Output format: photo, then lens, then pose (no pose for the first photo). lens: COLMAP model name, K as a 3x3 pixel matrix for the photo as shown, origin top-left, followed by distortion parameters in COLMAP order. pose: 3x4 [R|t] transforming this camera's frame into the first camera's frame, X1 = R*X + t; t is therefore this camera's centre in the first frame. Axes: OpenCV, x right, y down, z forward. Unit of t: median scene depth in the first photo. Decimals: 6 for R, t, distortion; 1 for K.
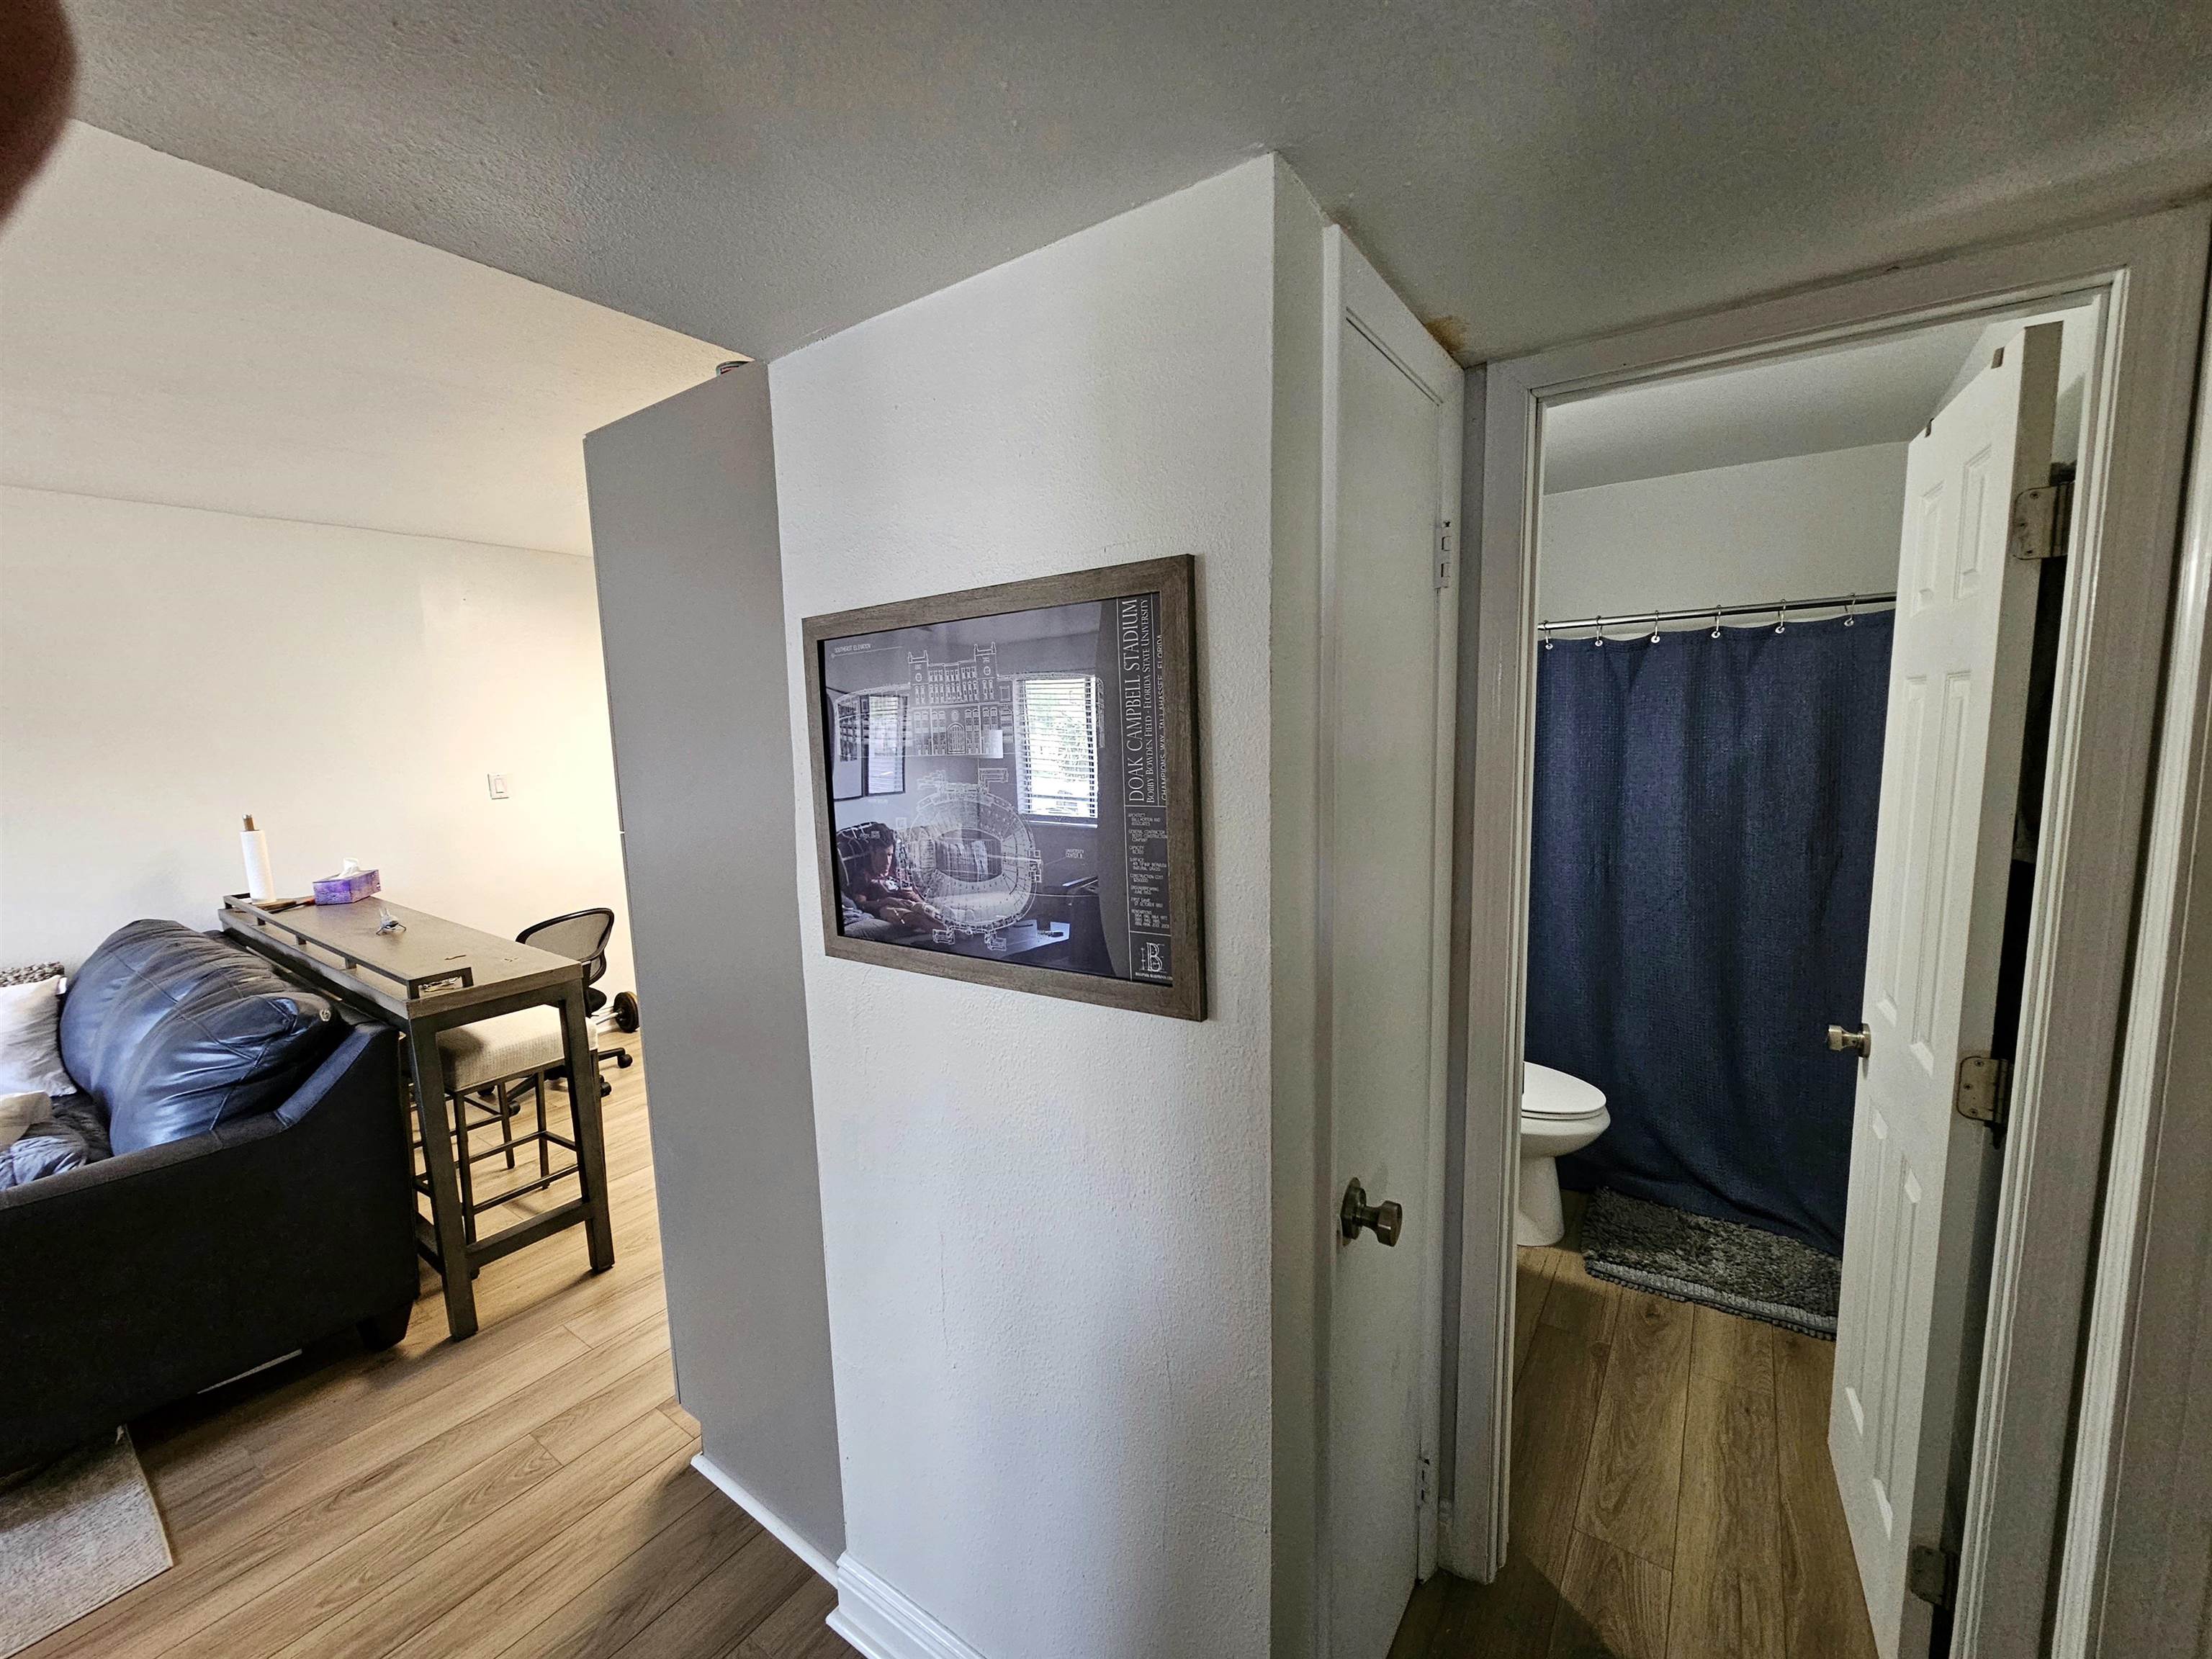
lens RADIAL K [[896.5, 0, 1105.9], [0, 896.5, 830.0], [0, 0, 1]] dist [-0.002667, -0.000244]
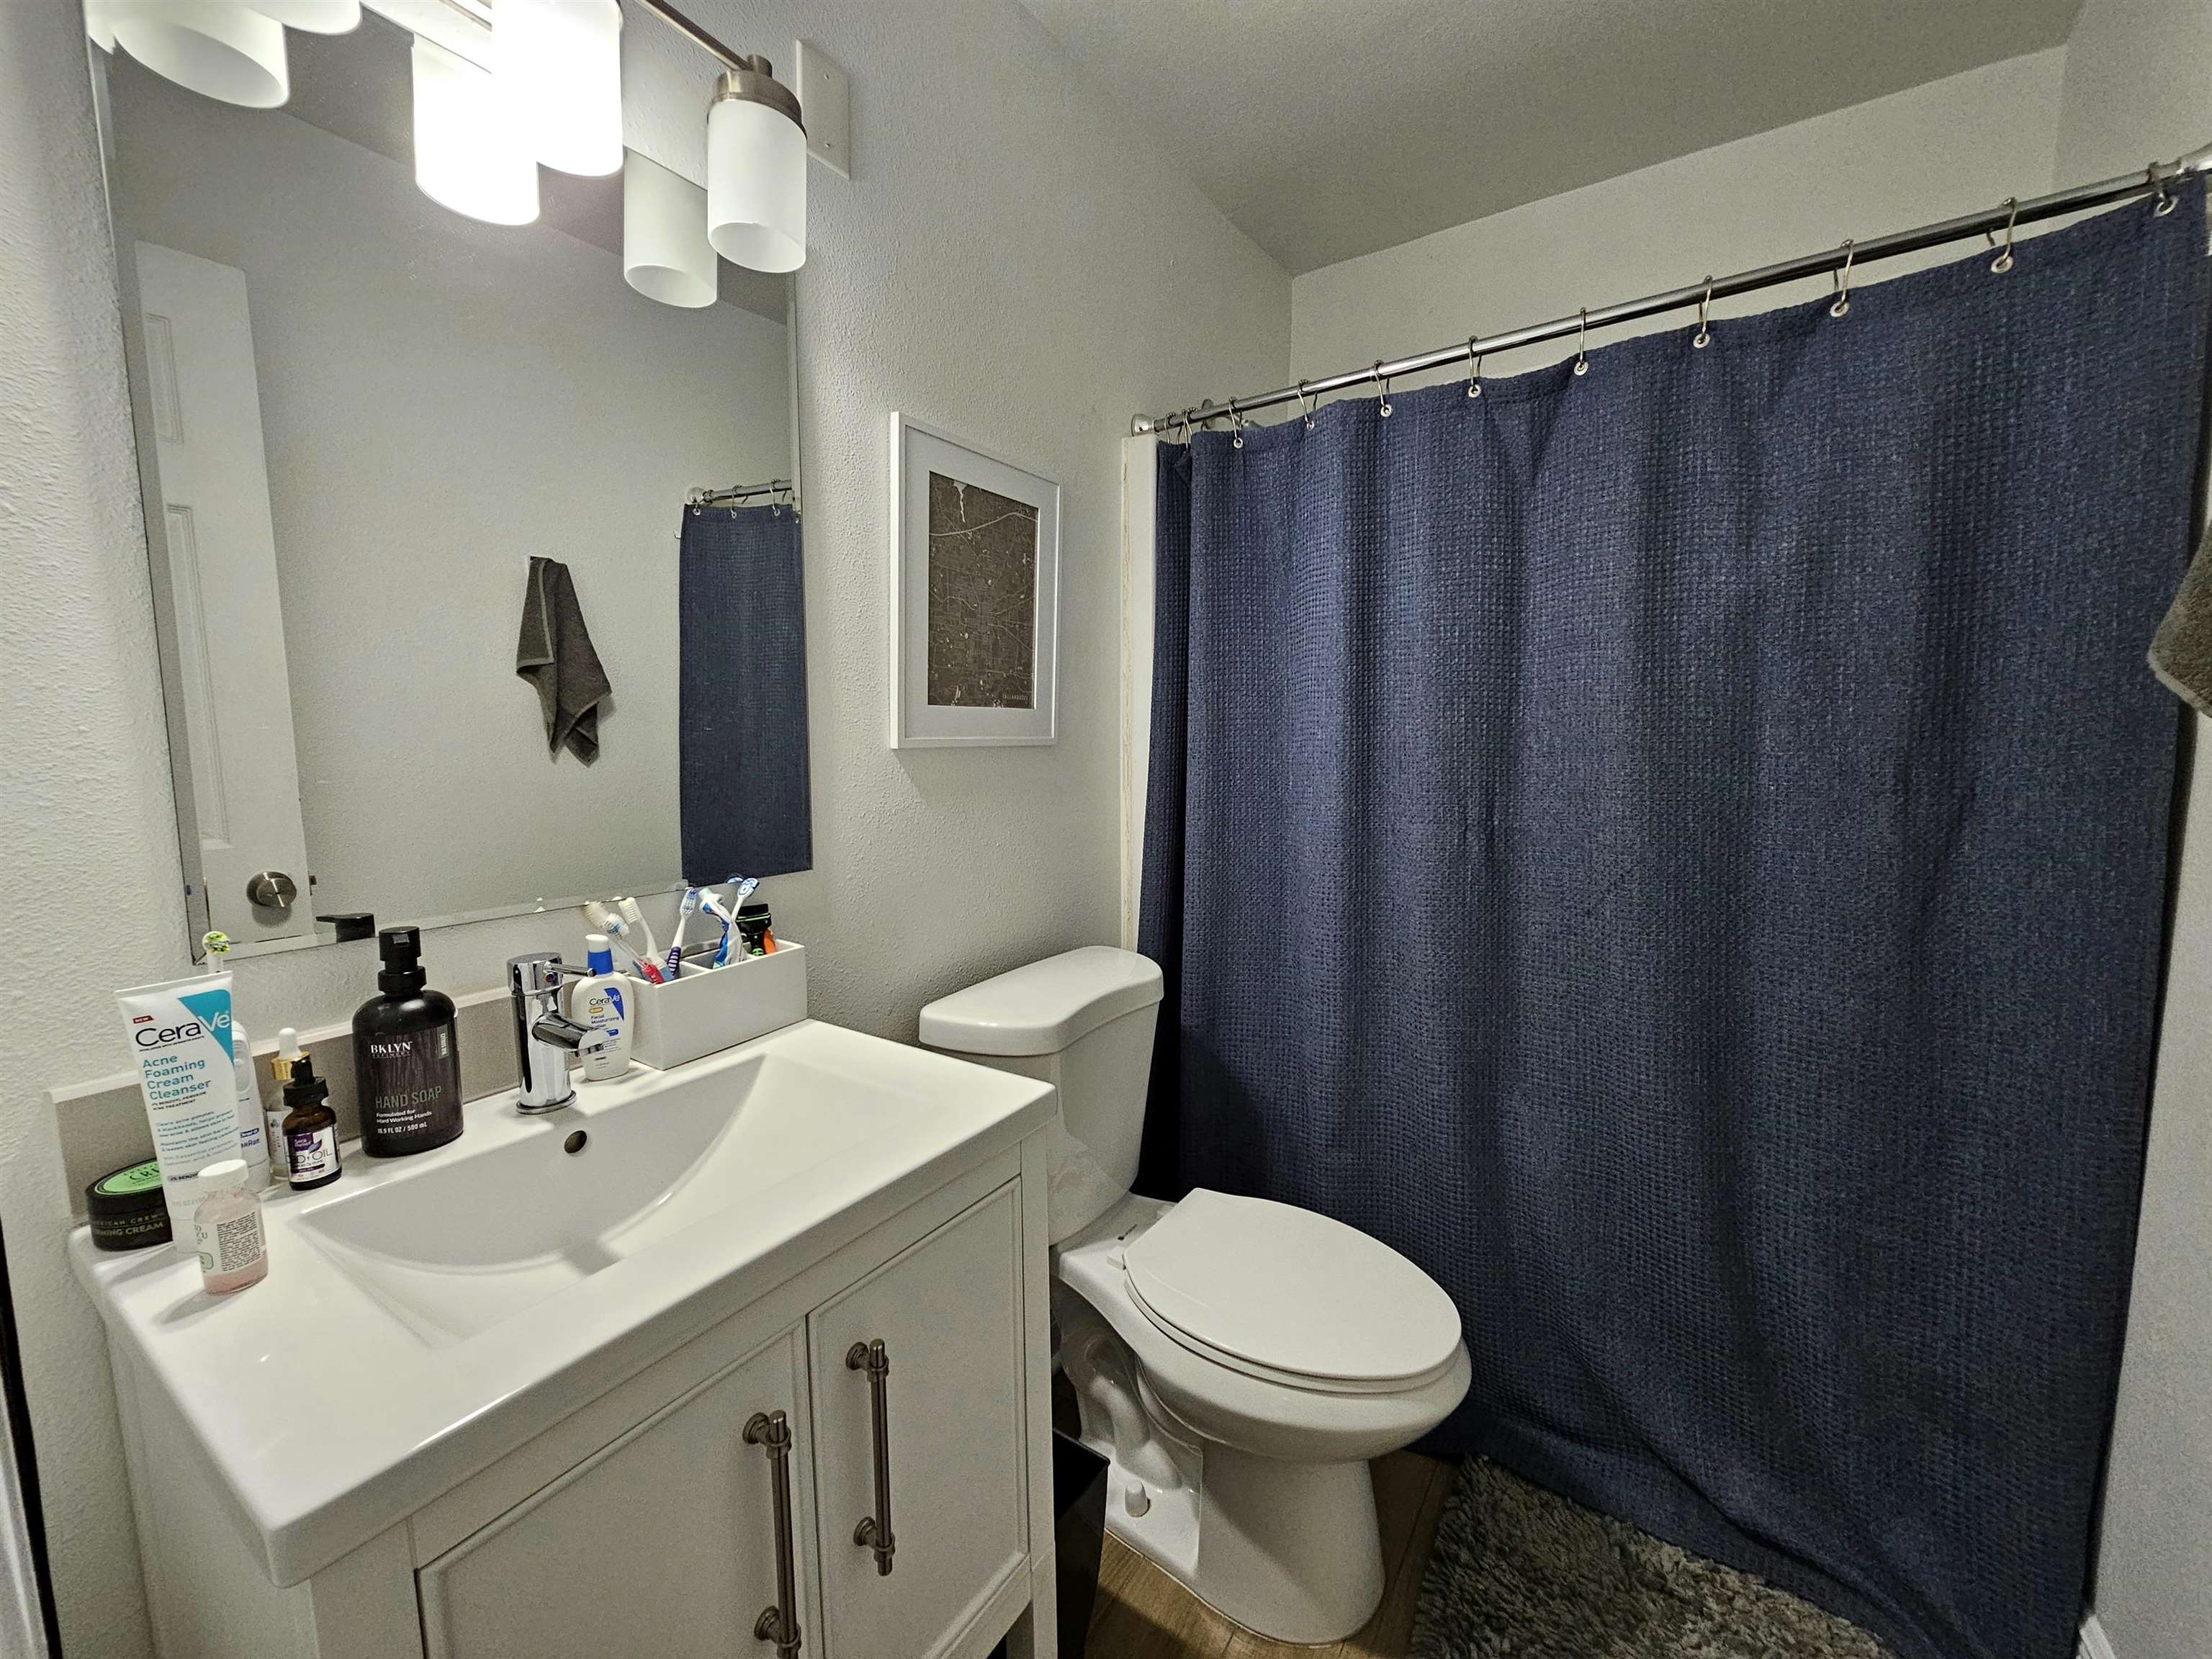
lens RADIAL K [[896.5, 0, 1104.2], [0, 896.5, 827.1], [0, 0, 1]] dist [-0.002667, -0.000244]
pose [[0.999199, 0.014025, 0.037484, 0.340009], [-0.013468, 0.999796, -0.015085, 0.053988], [-0.037688, 0.014568, 0.999183, 0.525929]]
